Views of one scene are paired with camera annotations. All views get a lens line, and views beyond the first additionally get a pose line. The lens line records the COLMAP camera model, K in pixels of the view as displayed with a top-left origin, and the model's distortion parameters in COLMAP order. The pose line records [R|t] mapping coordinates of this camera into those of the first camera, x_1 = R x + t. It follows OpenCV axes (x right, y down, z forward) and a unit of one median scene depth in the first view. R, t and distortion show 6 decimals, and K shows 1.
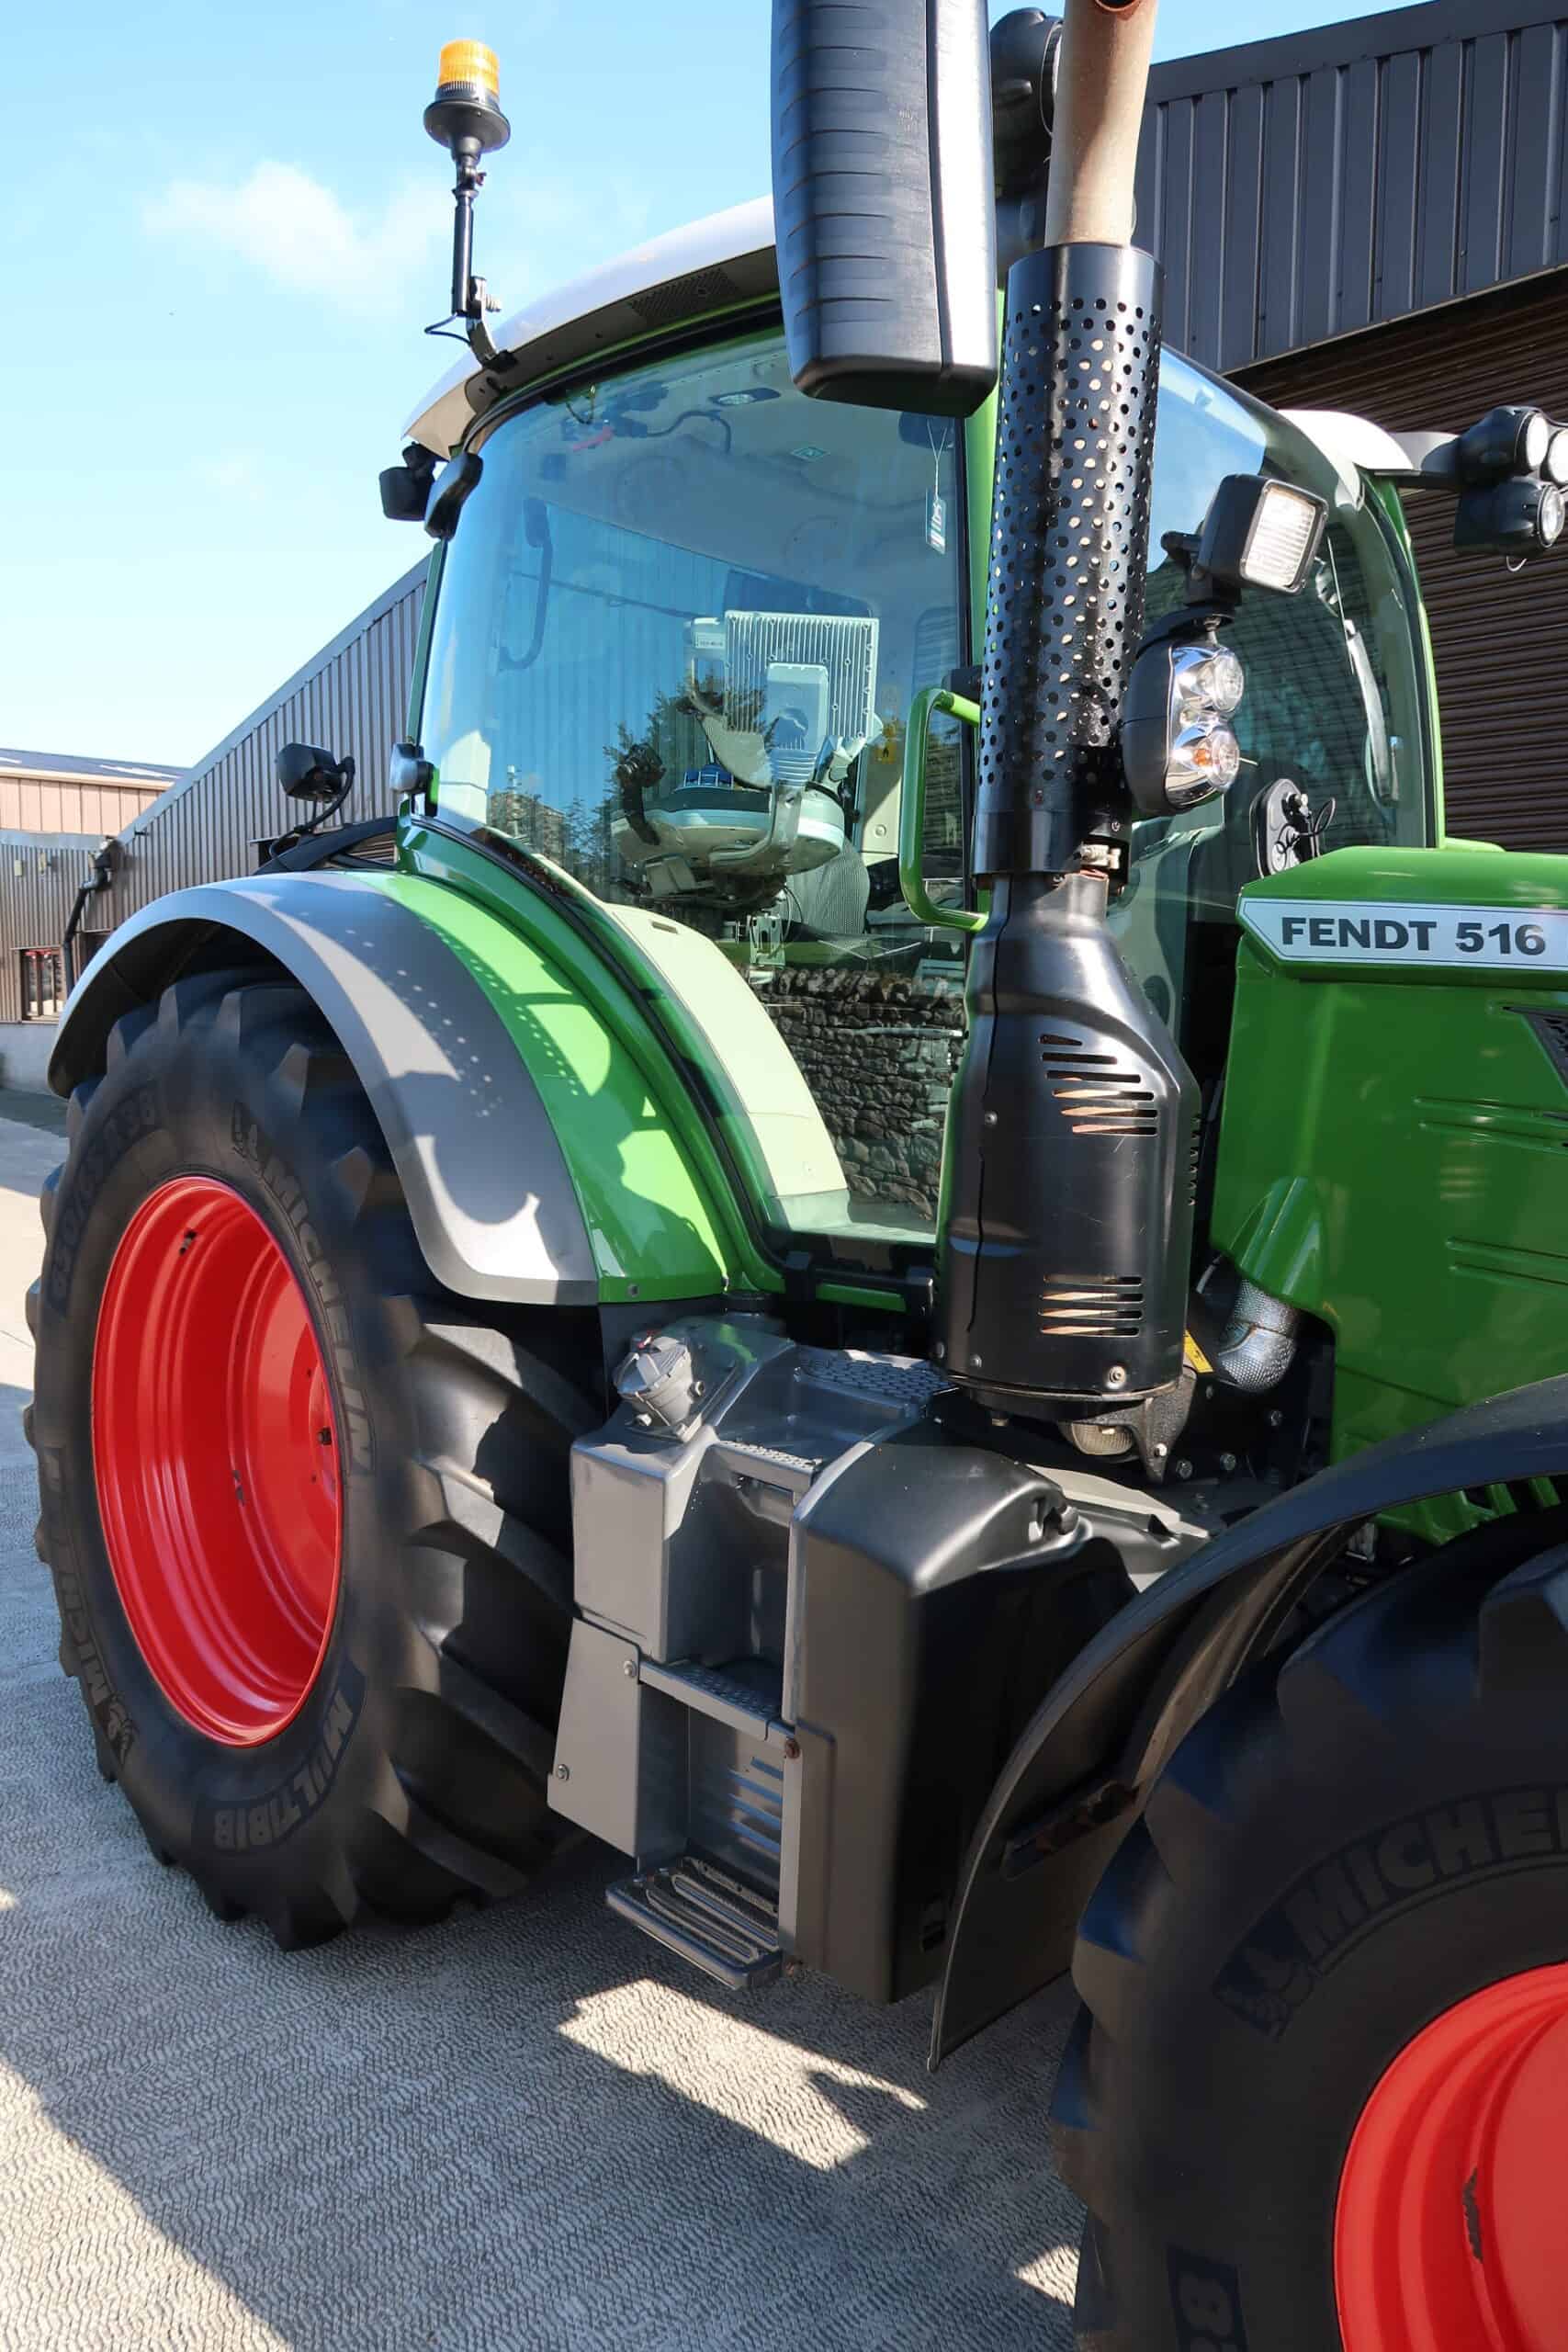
lens RADIAL K [[1623.0, 0, 786.6], [0, 1623.0, 1171.3], [0, 0, 1]] dist [-0.020612, 0.009293]
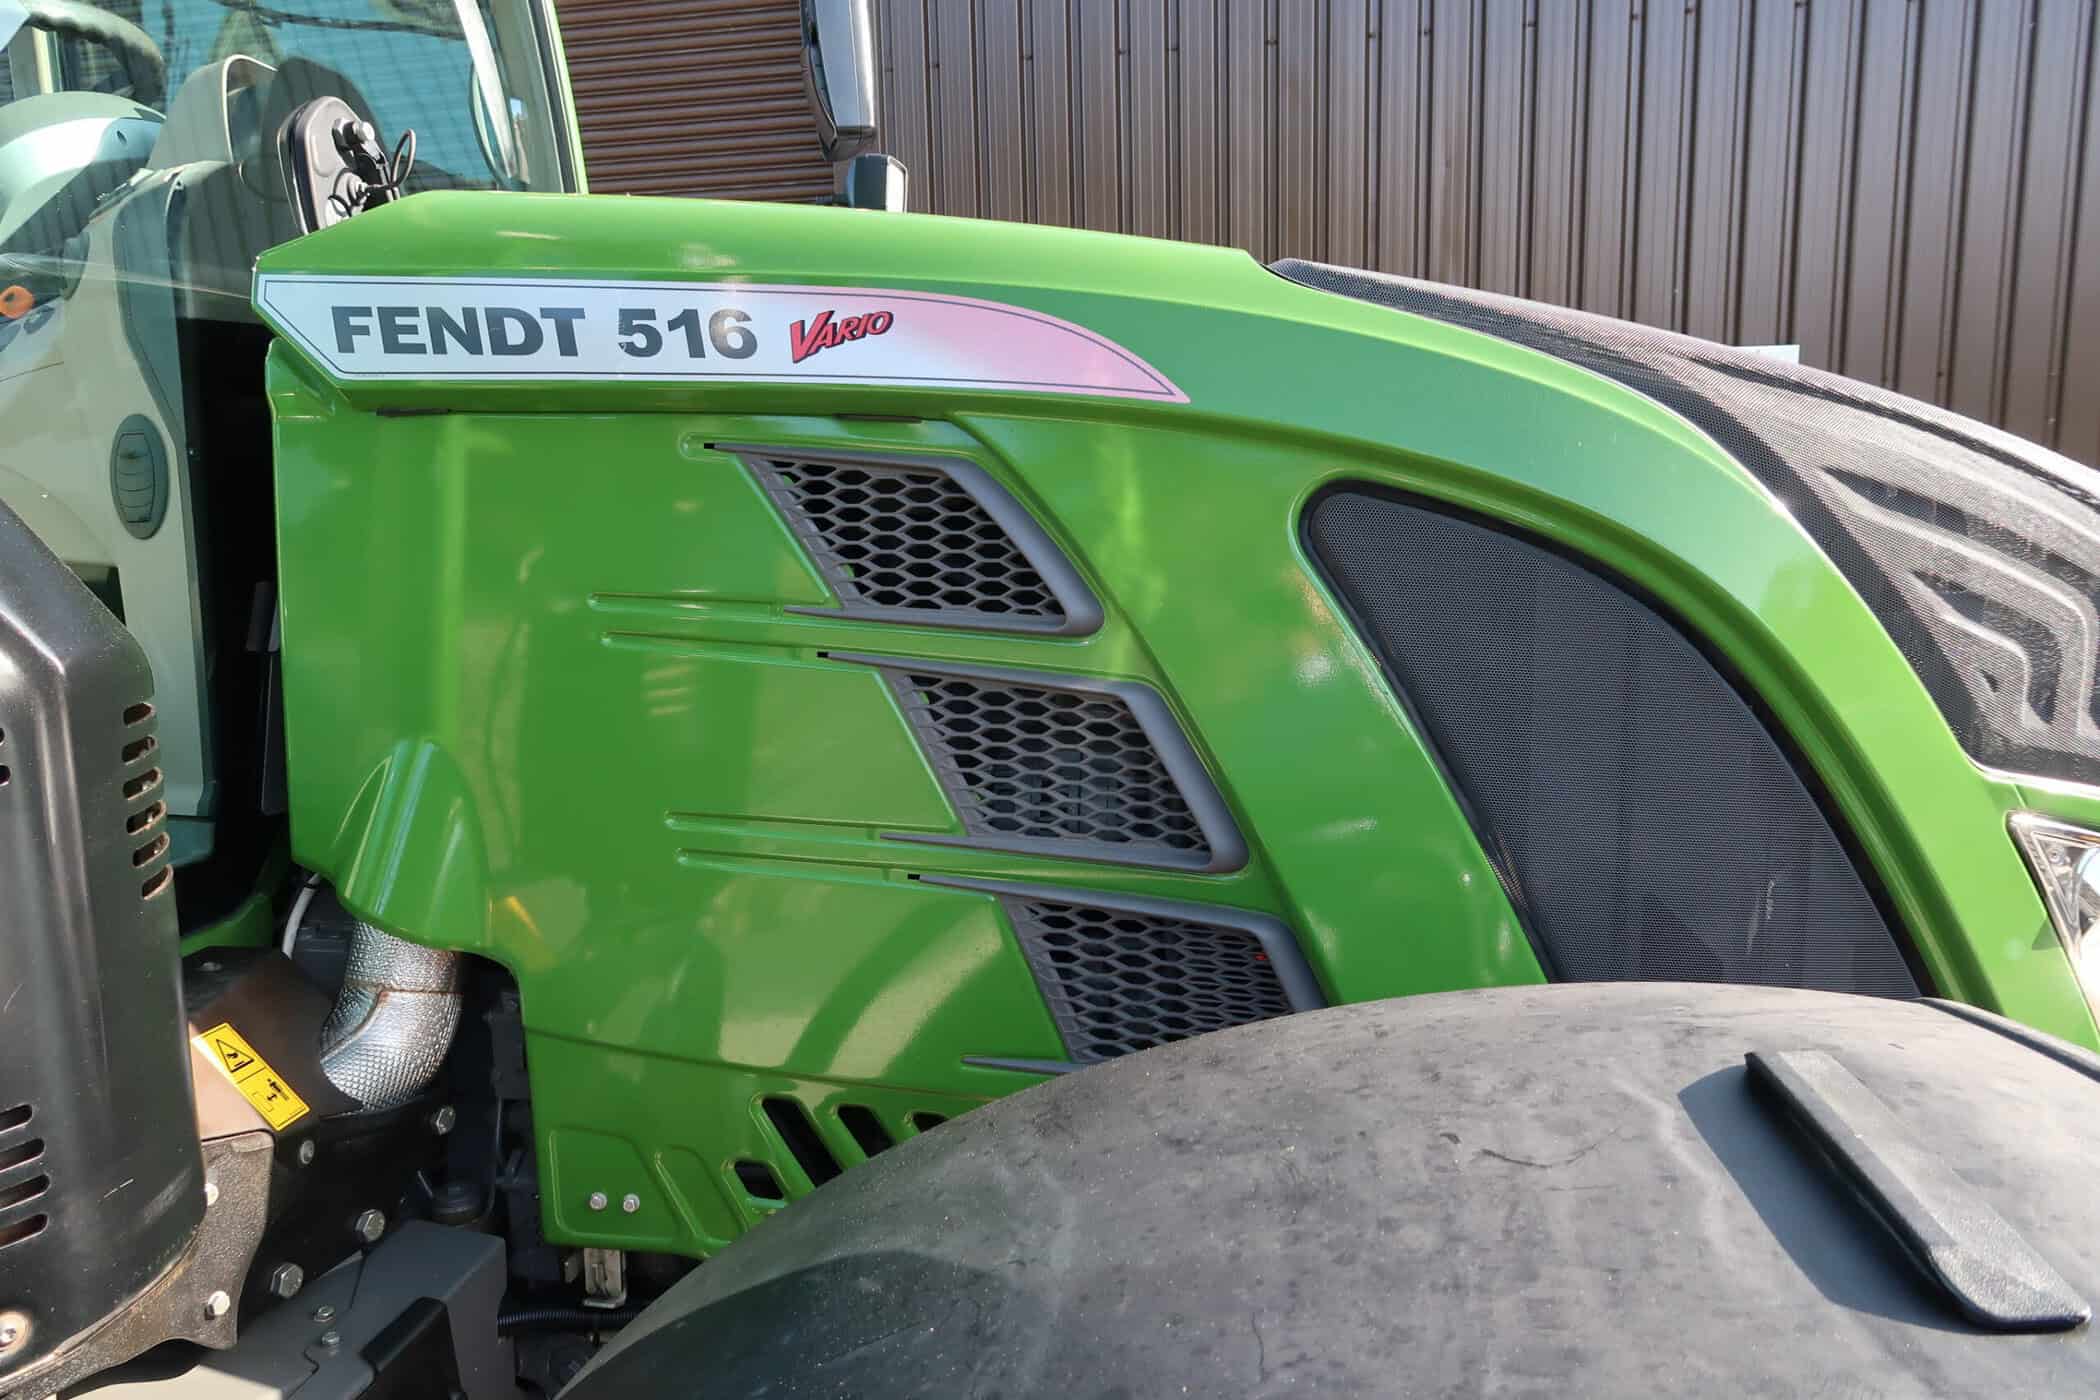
lens RADIAL K [[1446.0, 0, 1043.5], [0, 1446.0, 694.0], [0, 0, 1]] dist [-0.026126, 0.010589]
pose [[0.787726, -0.147808, 0.598031, 0.182122], [0.102084, 0.988687, 0.109896, -0.049673], [-0.607509, -0.025518, 0.793903, 0.435781]]
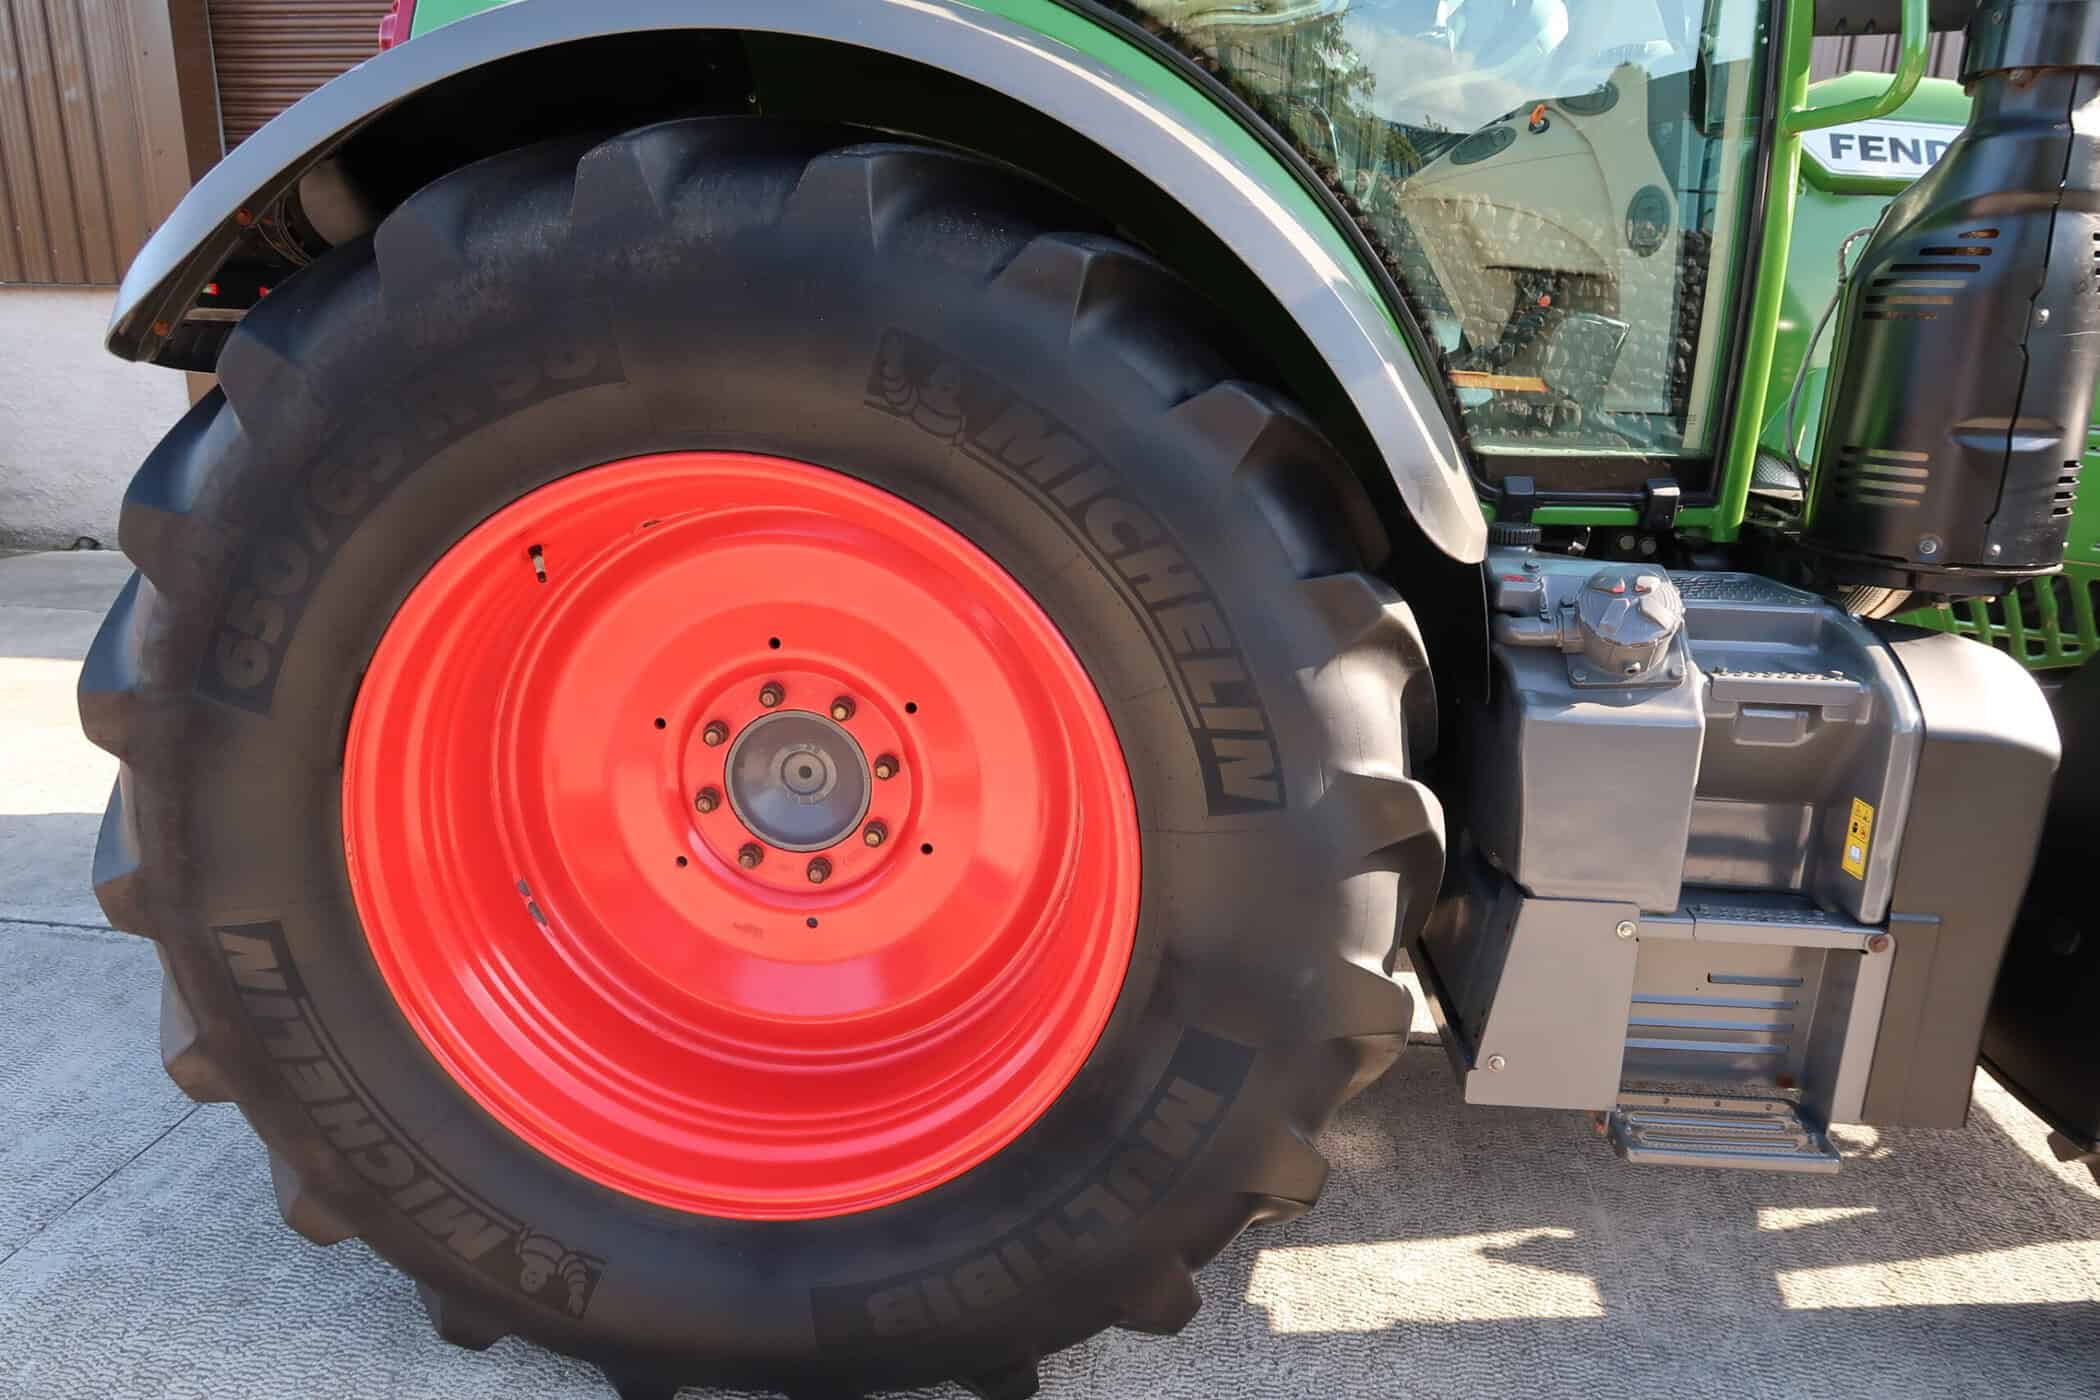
lens RADIAL K [[1446.0, 0, 1043.5], [0, 1446.0, 694.0], [0, 0, 1]] dist [-0.026126, 0.010589]
pose [[0.751298, -0.185477, 0.633364, -0.820000], [0.058691, 0.974670, 0.215807, -0.025547], [-0.657348, -0.124963, 0.743154, 0.591206]]
